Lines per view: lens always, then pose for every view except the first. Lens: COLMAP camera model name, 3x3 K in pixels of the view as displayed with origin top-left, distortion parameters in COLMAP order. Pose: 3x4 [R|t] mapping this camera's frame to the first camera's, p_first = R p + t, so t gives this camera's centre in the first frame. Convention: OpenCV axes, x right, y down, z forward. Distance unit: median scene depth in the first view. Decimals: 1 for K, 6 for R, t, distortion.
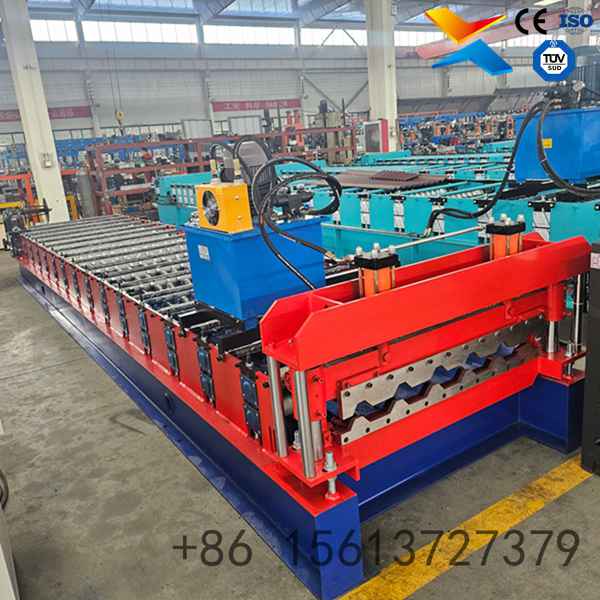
lens RADIAL K [[559.6, 0, 300.0], [0, 559.6, 300.0], [0, 0, 1]] dist [0.009580, 0.010625]
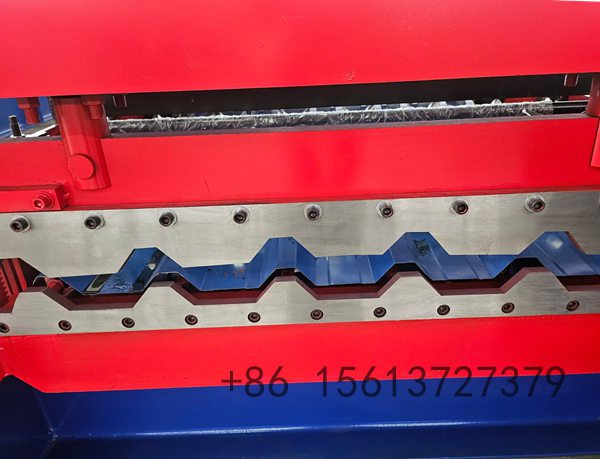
lens RADIAL K [[433.9, 0, 309.6], [0, 433.9, 228.2], [0, 0, 1]] dist [0.024333, -0.001027]
pose [[0.832670, 0.277480, -0.479234, 0.375931], [-0.181240, 0.954295, 0.237640, 0.039430], [0.523271, -0.111019, 0.844904, 0.729427]]
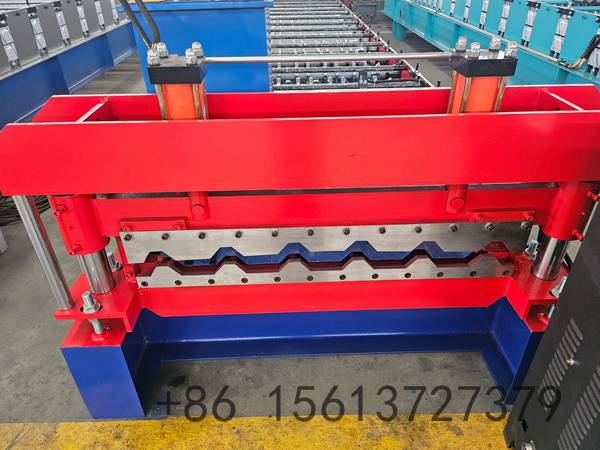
lens RADIAL K [[417.2, 0, 300.0], [0, 417.2, 225.0], [0, 0, 1]] dist [0.047843, -0.067649]
pose [[0.844226, 0.350626, -0.405394, 0.442787], [-0.203221, 0.909269, 0.363223, -0.097772], [0.495968, -0.224257, 0.838883, 0.520369]]
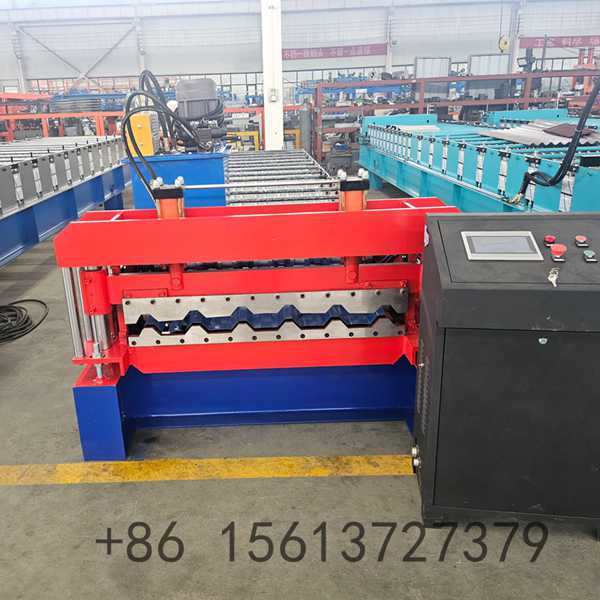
lens RADIAL K [[555.7, 0, 255.7], [0, 555.7, 297.5], [0, 0, 1]] dist [0.005042, 0.001164]
pose [[0.829463, 0.230621, -0.508729, 0.749626], [-0.180838, 0.972607, 0.146060, -0.051353], [0.528478, -0.029154, 0.848446, 0.129140]]
